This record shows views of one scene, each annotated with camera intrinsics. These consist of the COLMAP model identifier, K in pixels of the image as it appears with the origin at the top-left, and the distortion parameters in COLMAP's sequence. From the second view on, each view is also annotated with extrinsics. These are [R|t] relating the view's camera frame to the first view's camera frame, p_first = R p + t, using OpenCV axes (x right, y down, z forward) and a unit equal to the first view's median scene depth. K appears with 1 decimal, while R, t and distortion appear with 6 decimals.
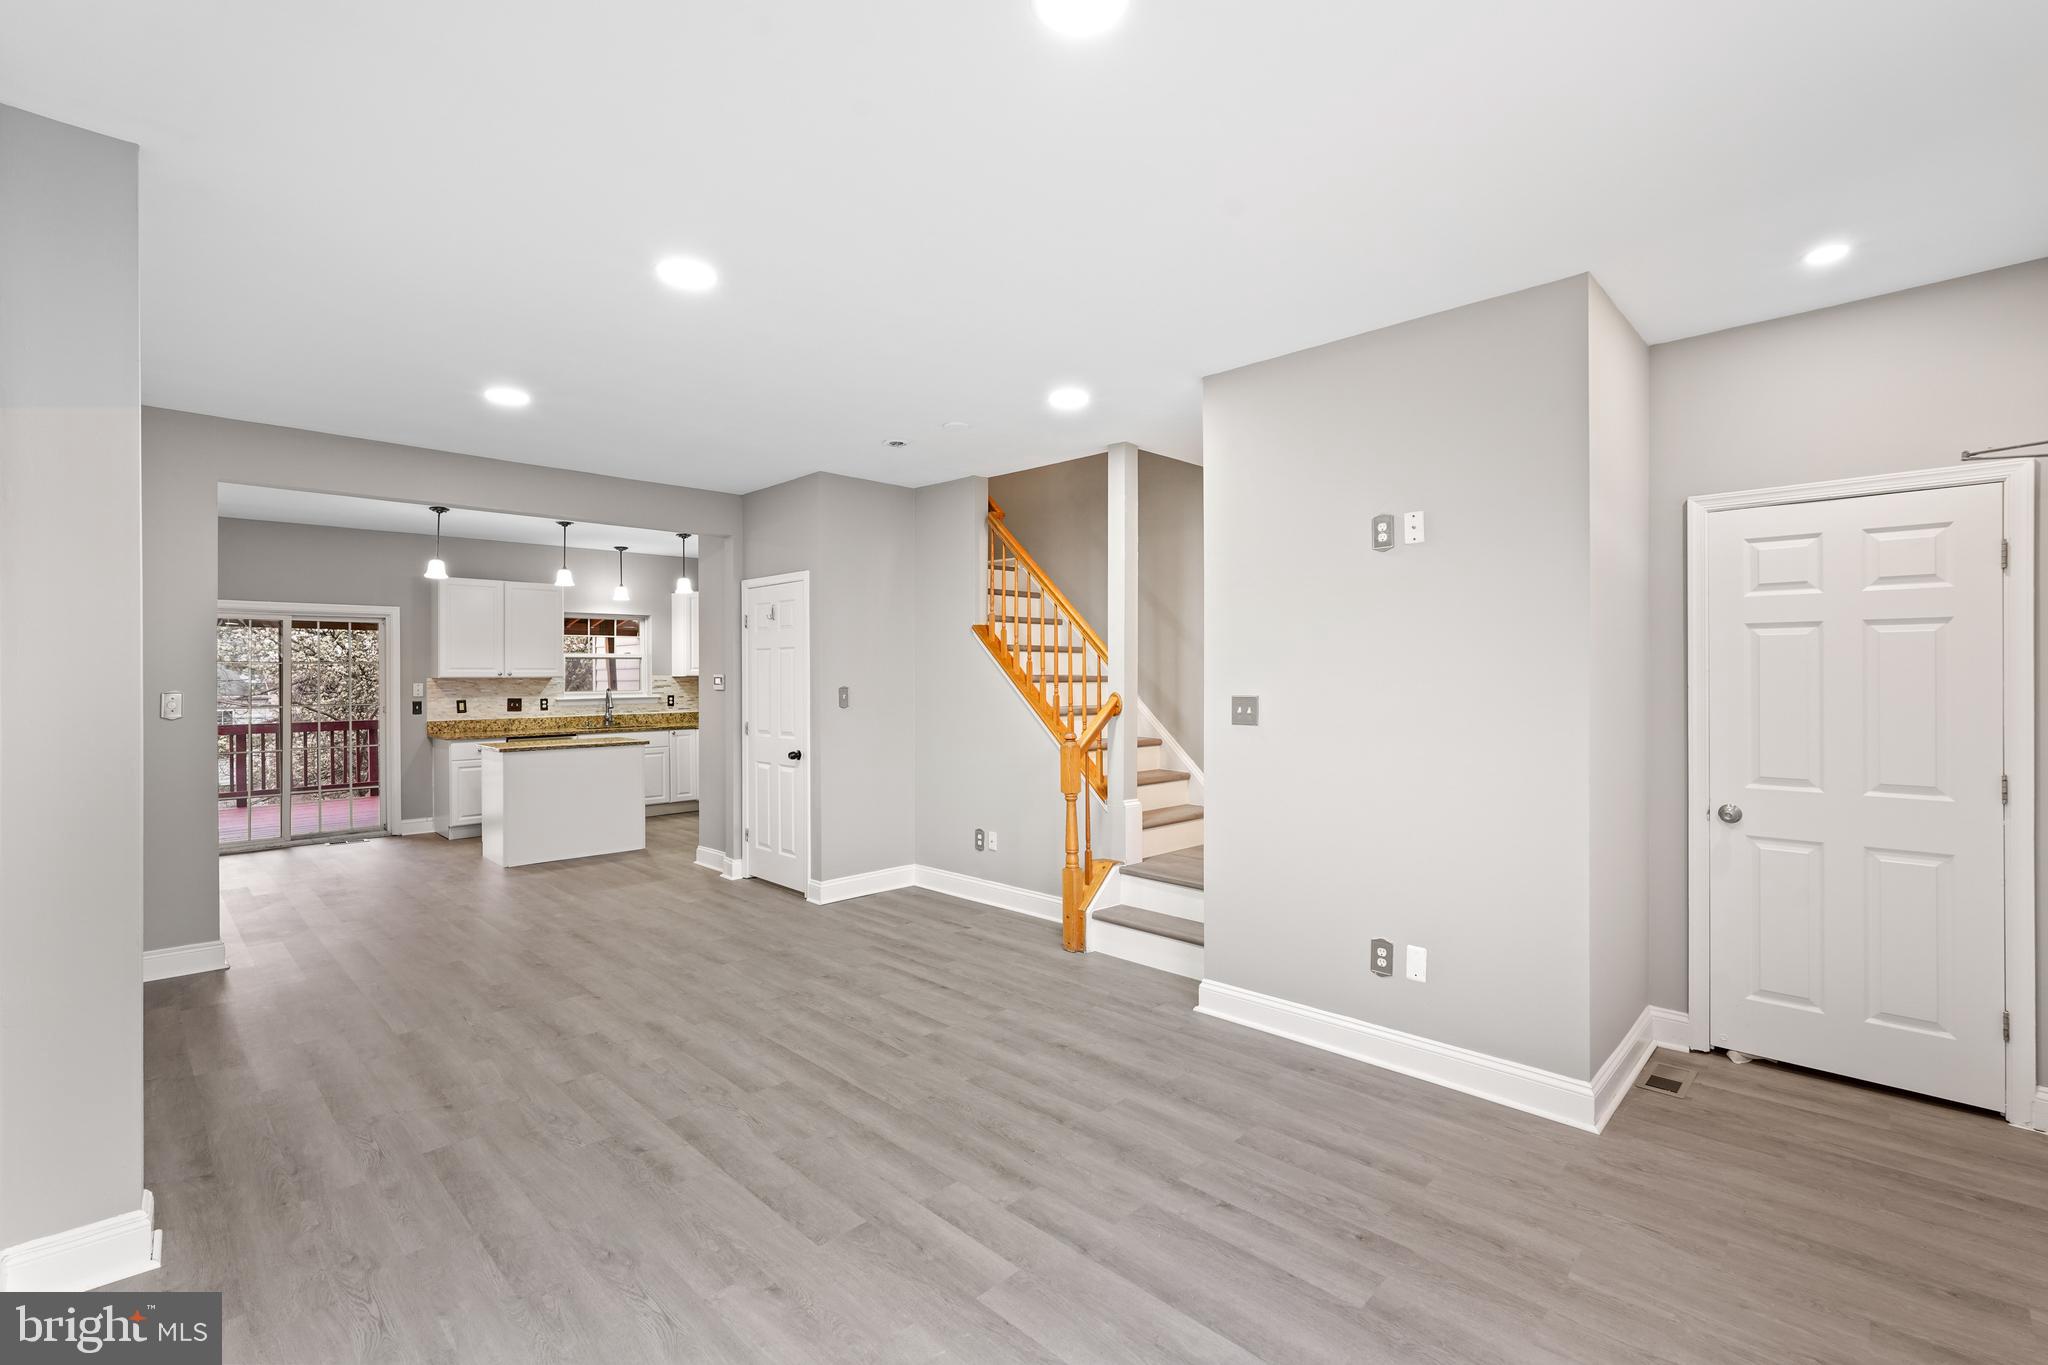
lens RADIAL K [[900.9, 0, 1017.5], [0, 900.9, 680.1], [0, 0, 1]] dist [-0.017448, 0.010646]
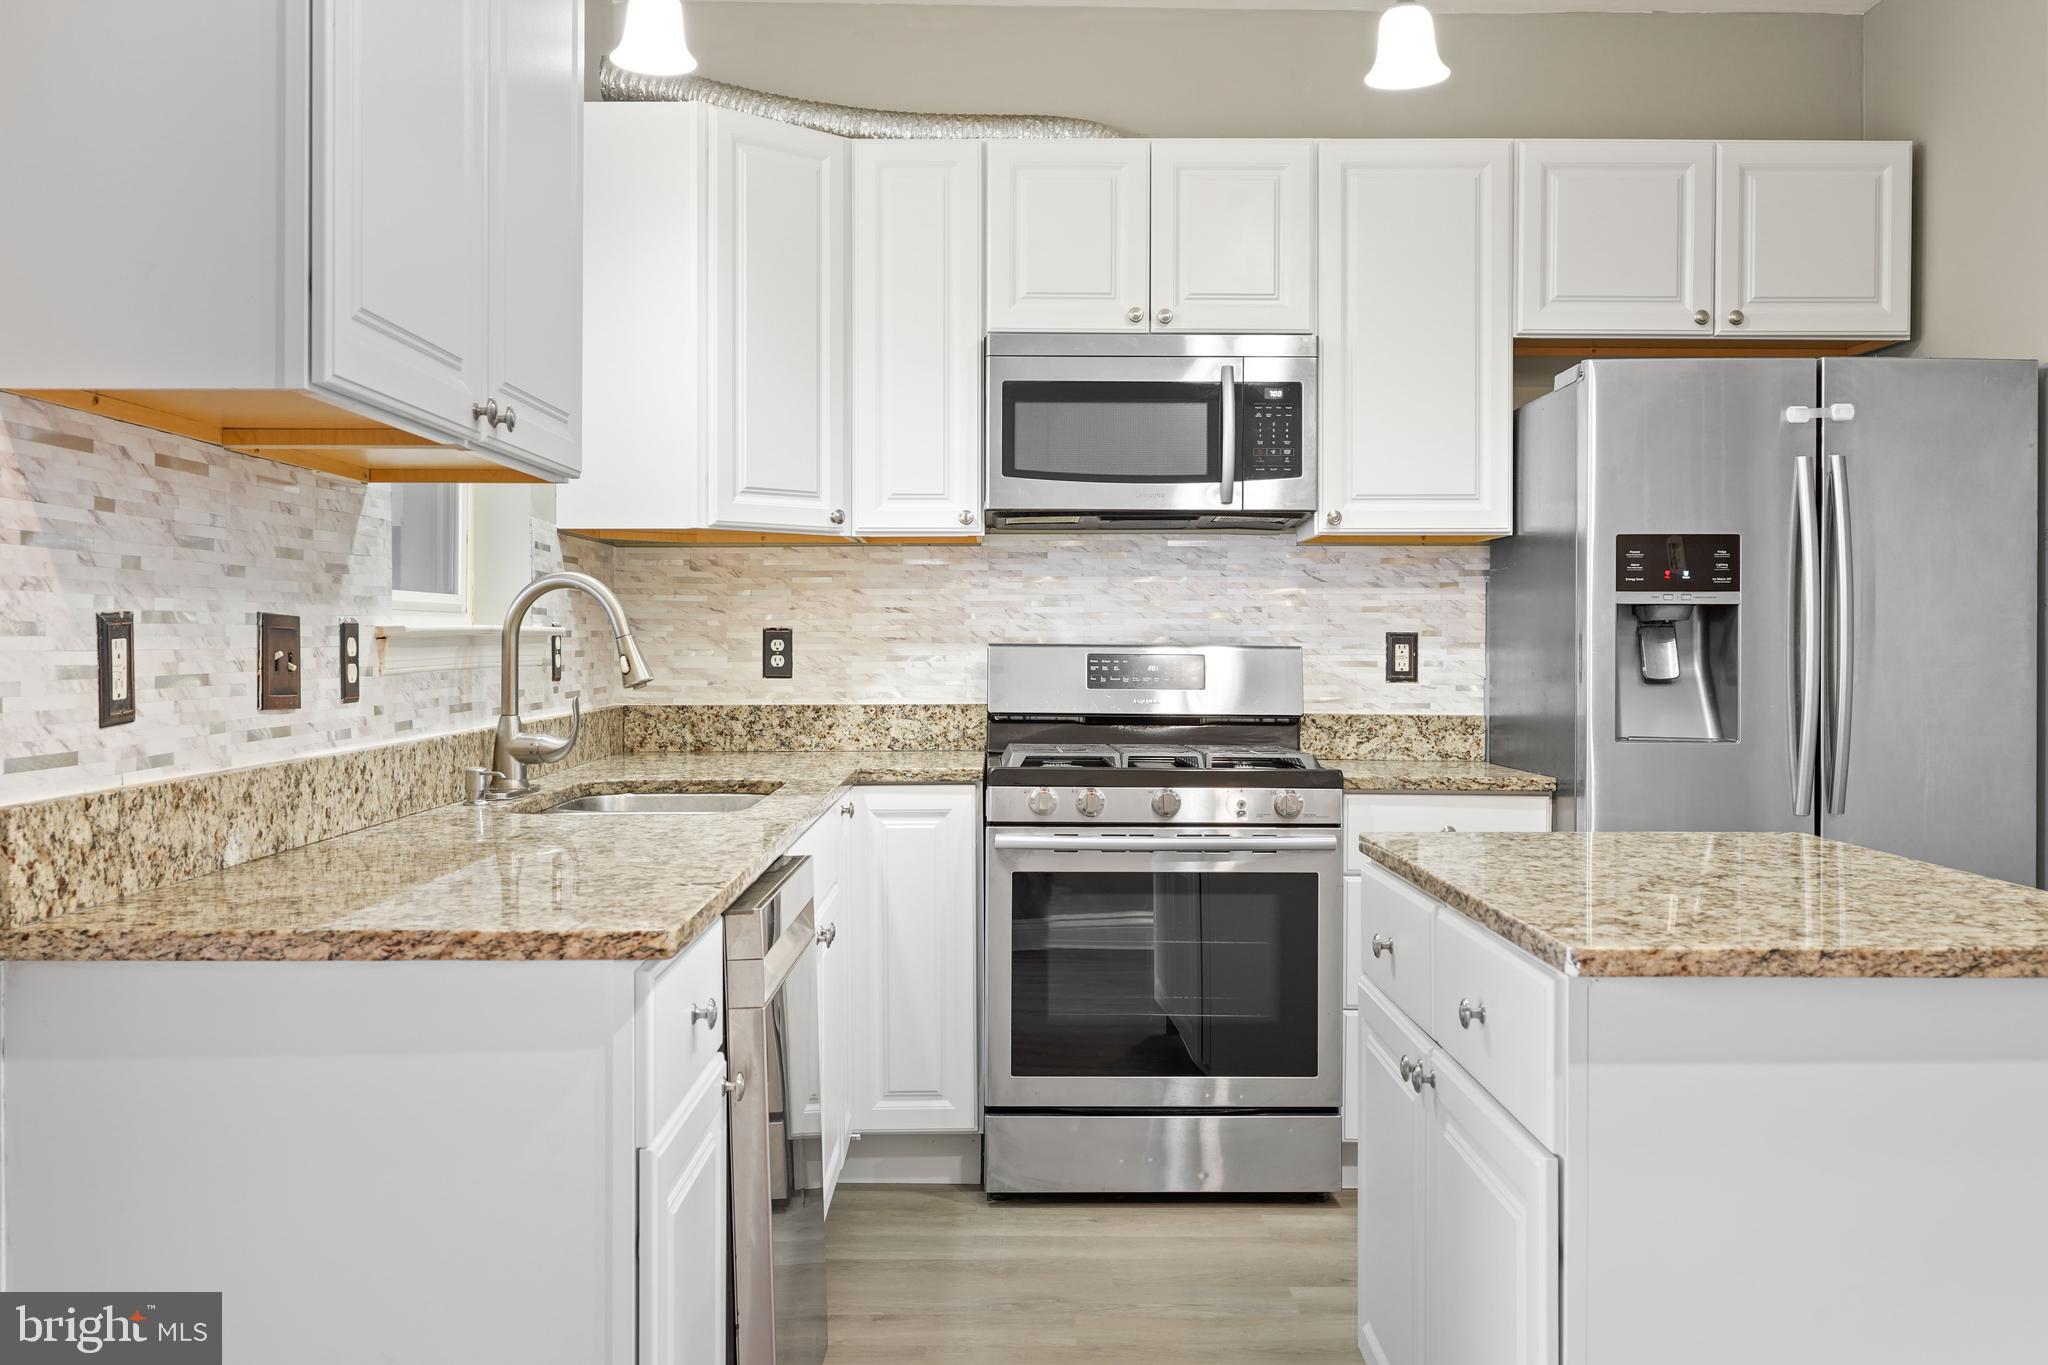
lens RADIAL K [[1927.5, 0, 1017.3], [0, 1927.5, 652.3], [0, 0, 1]] dist [0.000930, -0.007477]
pose [[0.707638, 0.000610, 0.706575, -1.296654], [0.000857, 0.999998, -0.001722, 0.050758], [-0.706575, 0.001824, 0.707636, 1.353363]]
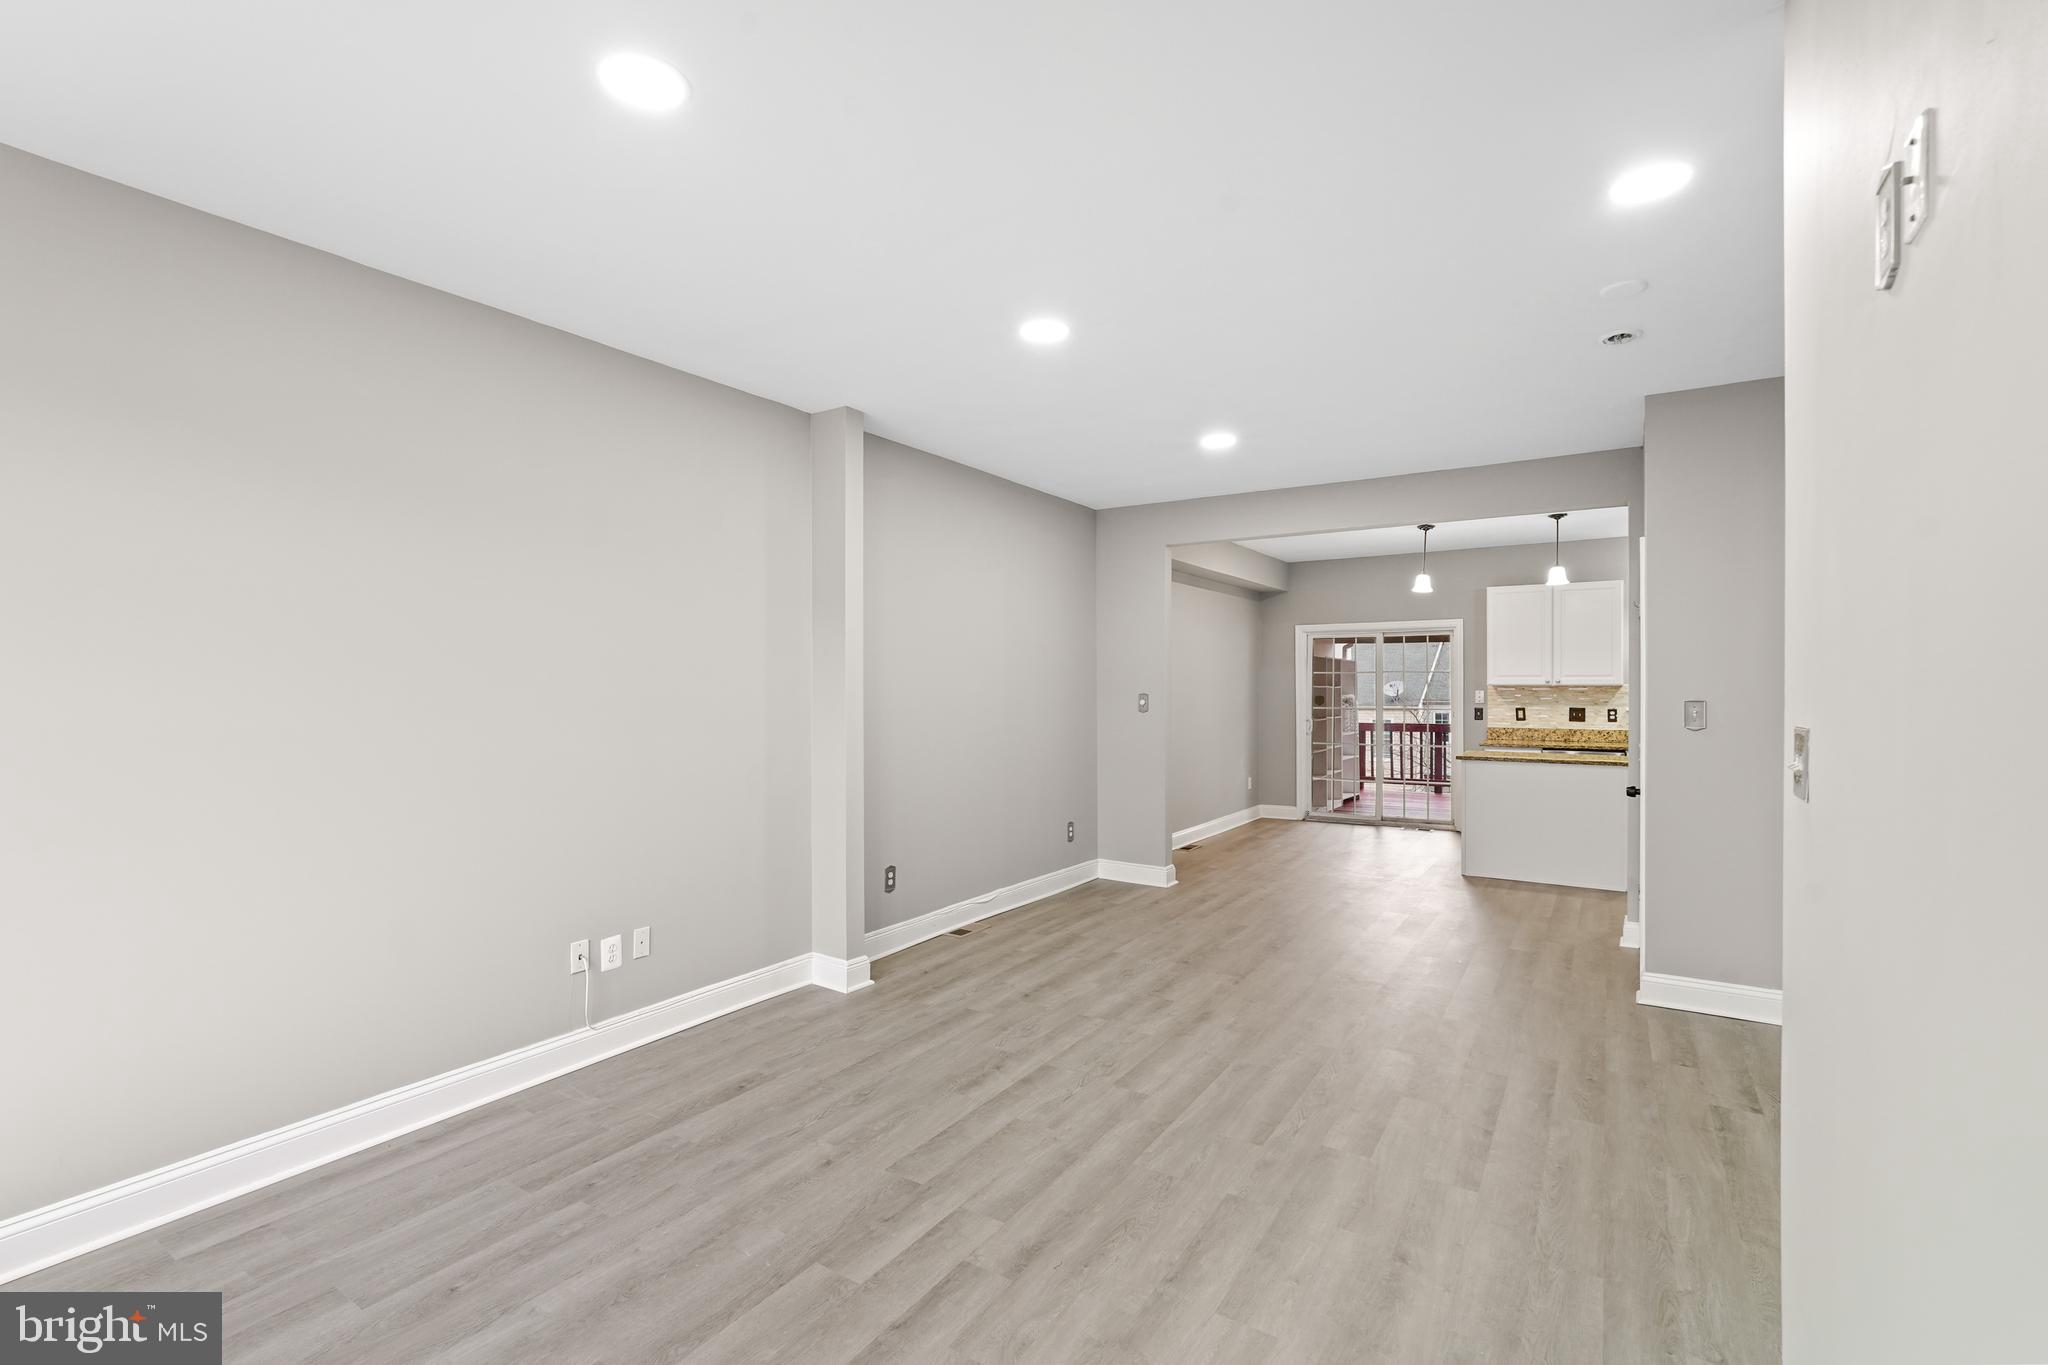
lens RADIAL K [[921.4, 0, 1024.0], [0, 921.4, 682.5], [0, 0, 1]] dist [-0.015101, 0.012017]
pose [[0.205928, -0.000686, -0.978567, 0.481931], [-0.006087, 0.999980, -0.001982, -0.000657], [0.978548, 0.006364, 0.205919, 0.453600]]
